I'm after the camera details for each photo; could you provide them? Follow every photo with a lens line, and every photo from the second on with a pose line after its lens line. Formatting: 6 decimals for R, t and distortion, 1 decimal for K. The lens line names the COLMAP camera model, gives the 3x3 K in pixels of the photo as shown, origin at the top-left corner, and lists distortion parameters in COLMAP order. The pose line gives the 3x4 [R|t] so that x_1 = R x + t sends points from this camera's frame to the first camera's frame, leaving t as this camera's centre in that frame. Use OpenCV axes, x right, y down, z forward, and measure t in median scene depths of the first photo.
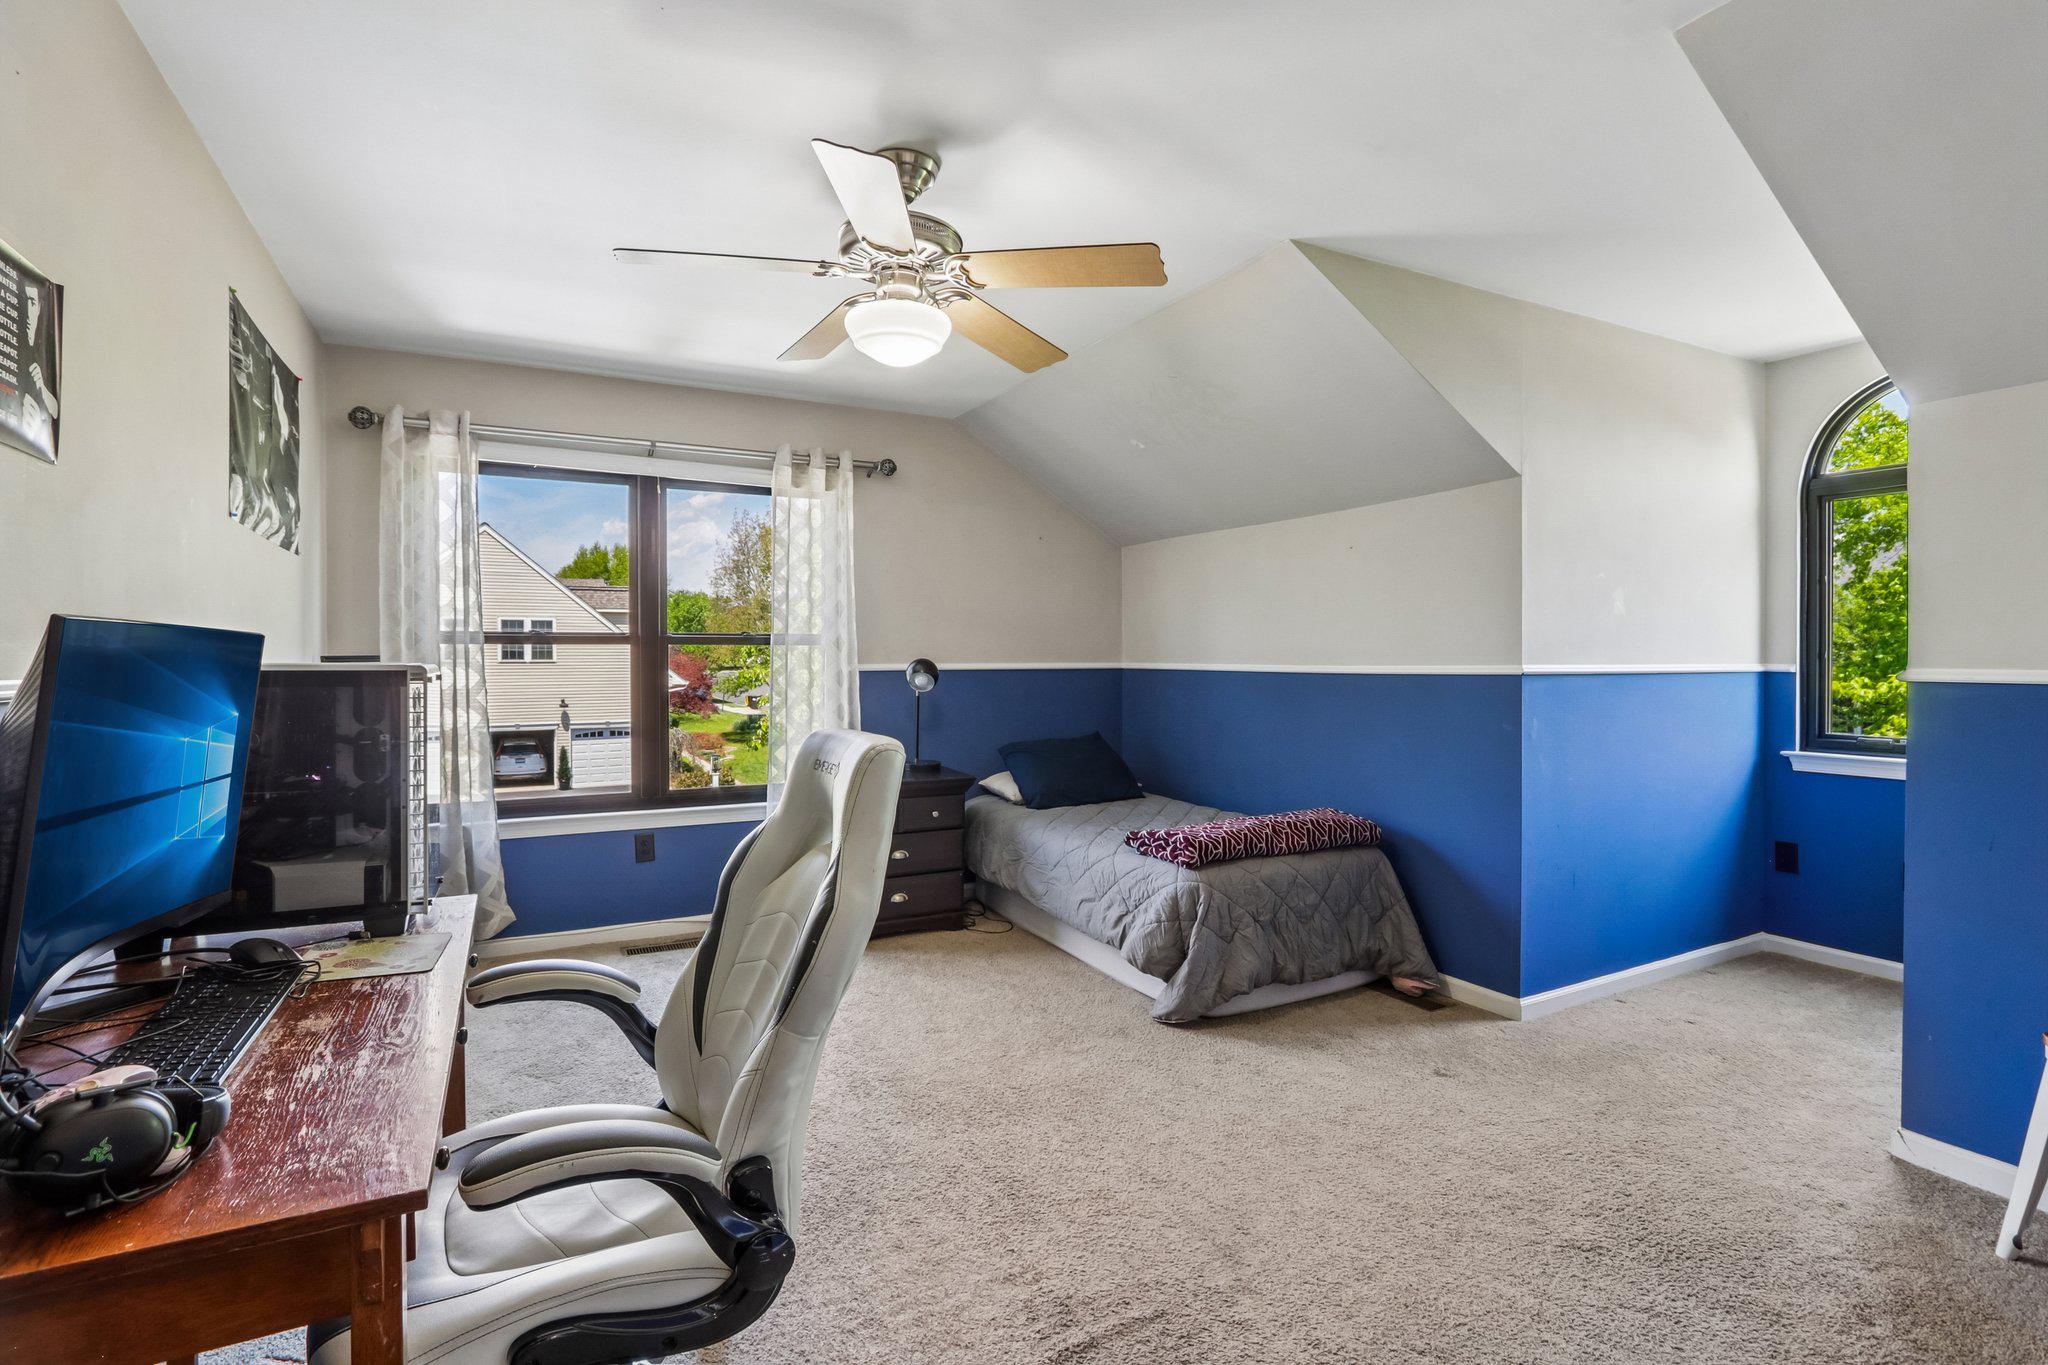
lens RADIAL K [[948.5, 0, 1026.2], [0, 948.5, 672.8], [0, 0, 1]] dist [-0.015129, 0.001275]
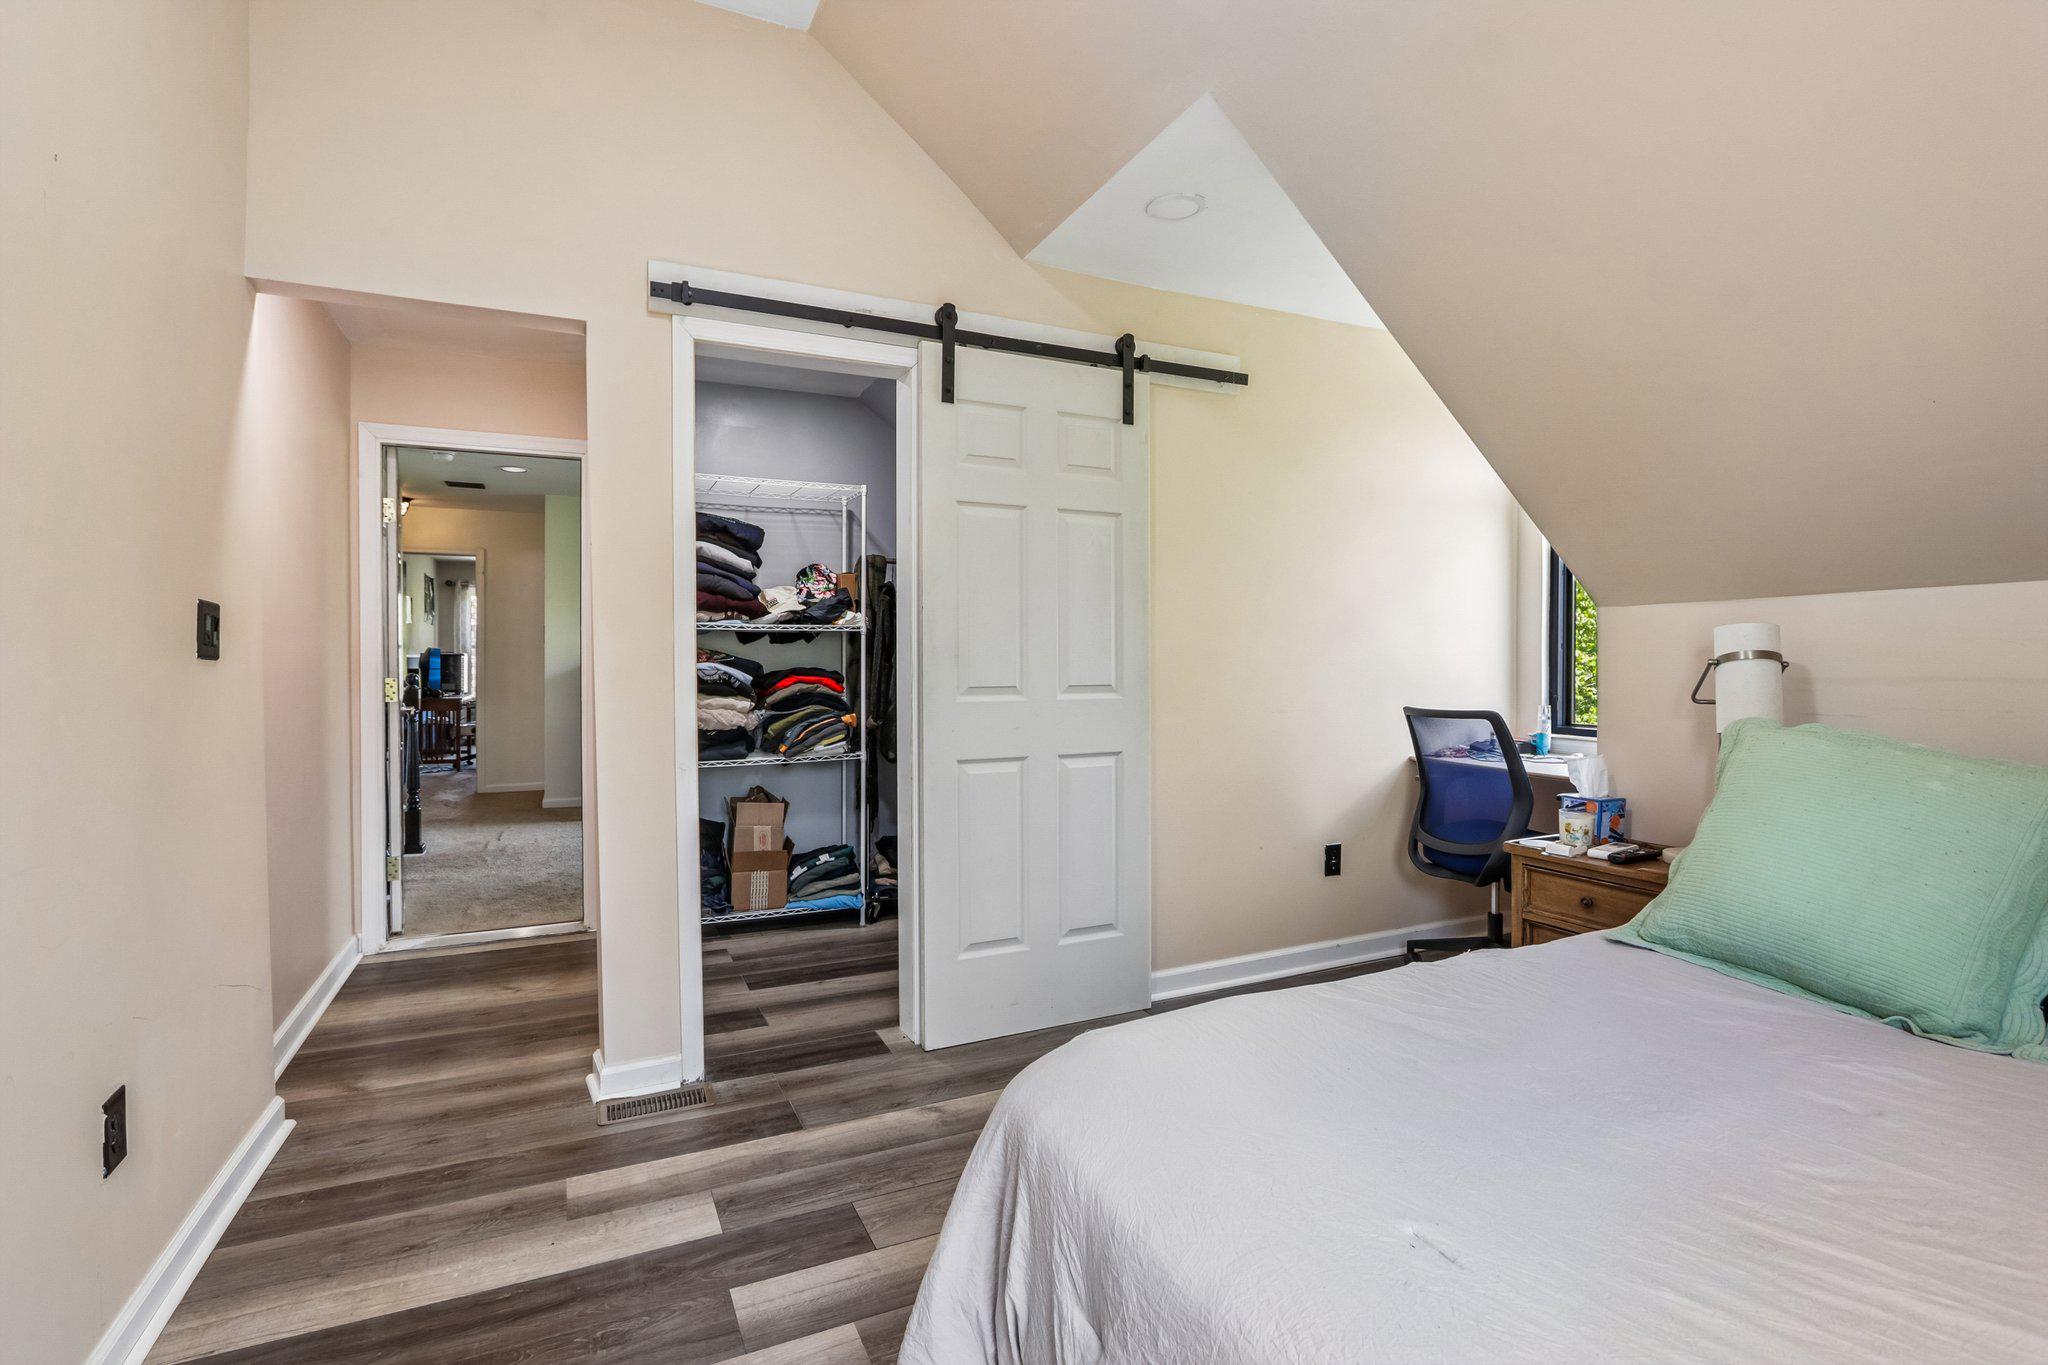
lens RADIAL K [[948.5, 0, 1020.4], [0, 948.5, 677.3], [0, 0, 1]] dist [-0.015129, 0.001275]
pose [[0.999053, 0.006937, -0.042963, 1.508167], [-0.006758, 0.999968, 0.004321, 0.043947], [0.042991, -0.004027, 0.999067, -2.321028]]
